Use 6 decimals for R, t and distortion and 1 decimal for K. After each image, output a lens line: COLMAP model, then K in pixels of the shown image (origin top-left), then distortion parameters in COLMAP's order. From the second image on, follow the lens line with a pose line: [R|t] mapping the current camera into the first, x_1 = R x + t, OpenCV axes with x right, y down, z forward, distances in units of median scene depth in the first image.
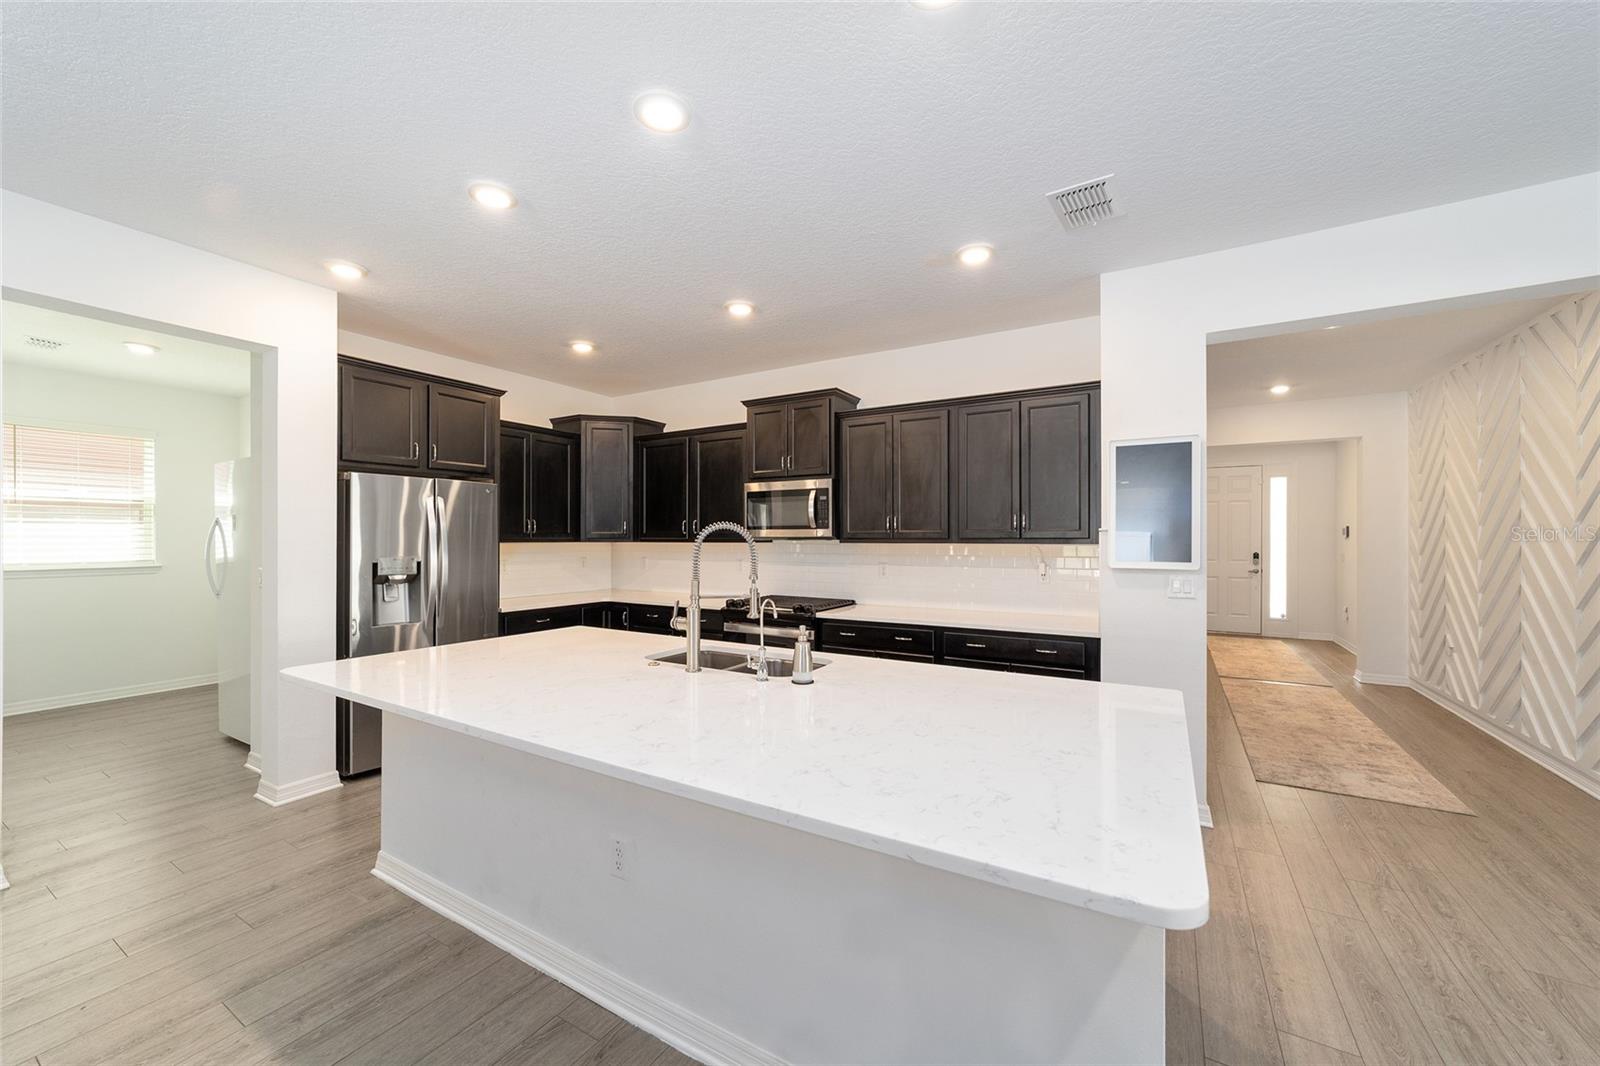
lens RADIAL K [[611.6, 0, 793.4], [0, 611.6, 539.7], [0, 0, 1]] dist [-0.012576, 0.006491]
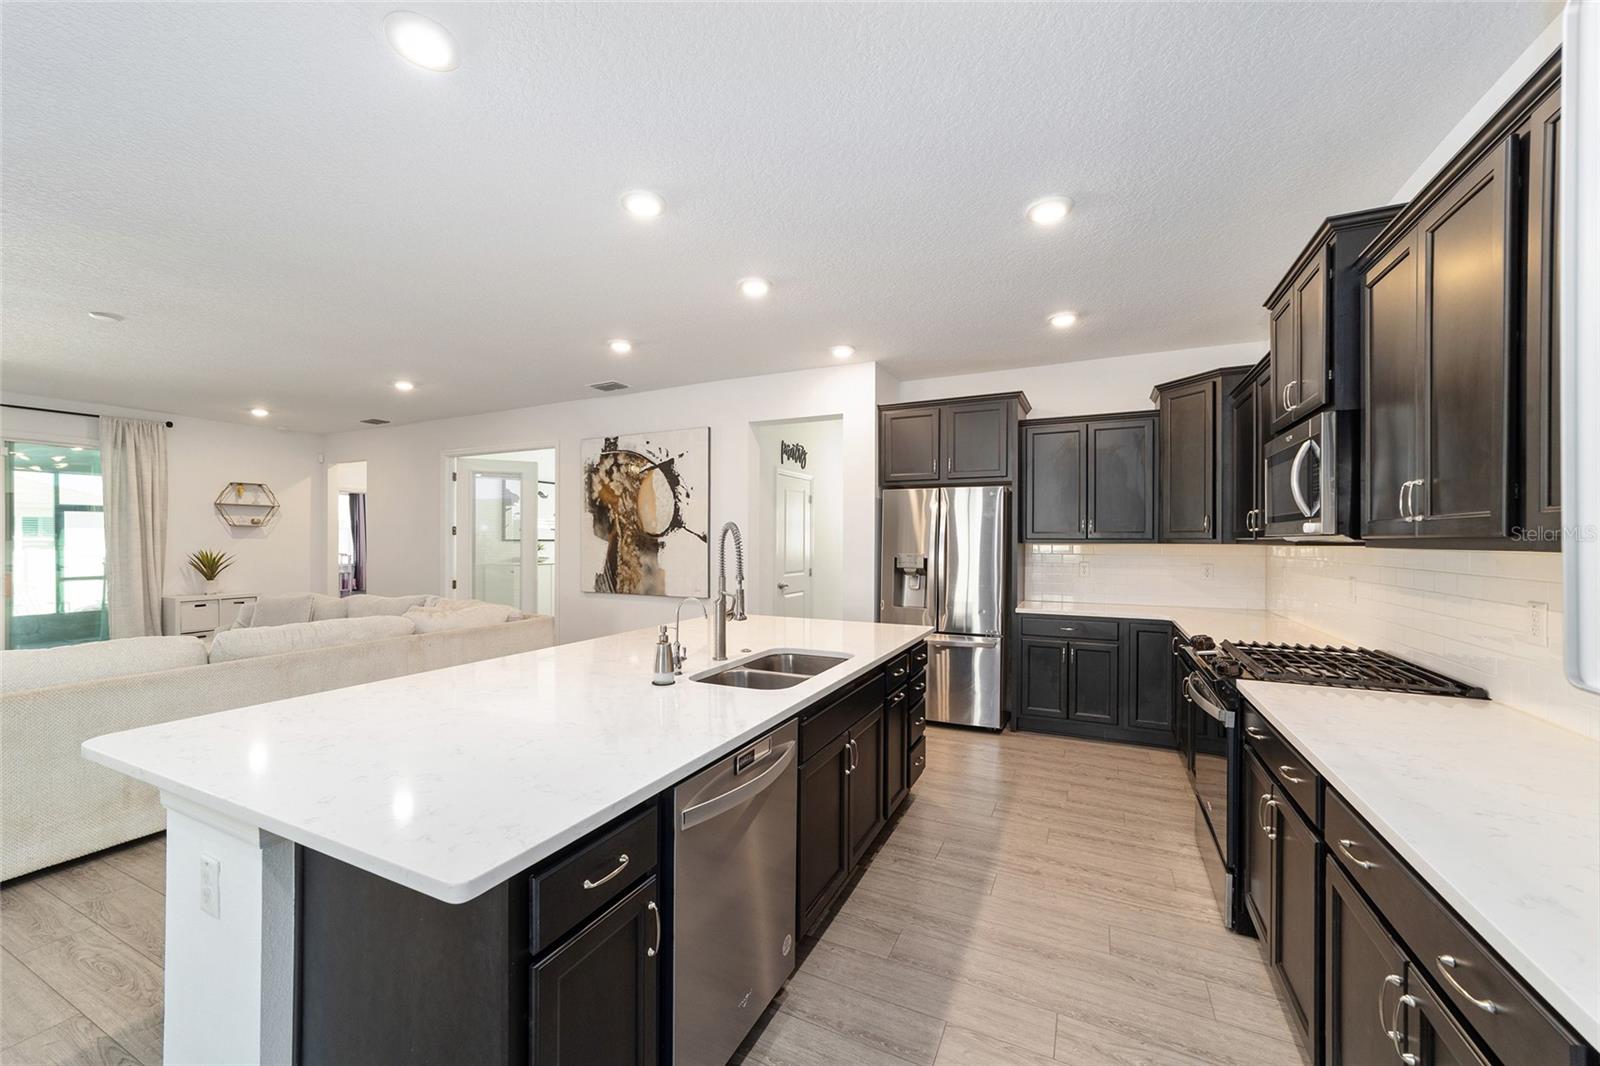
lens RADIAL K [[611.6, 0, 793.3], [0, 611.6, 541.7], [0, 0, 1]] dist [-0.012576, 0.006491]
pose [[0.089275, 0.002053, -0.996005, 0.493243], [-0.001405, 0.999997, 0.001936, 0.001063], [0.996006, 0.001226, 0.089278, 0.542527]]
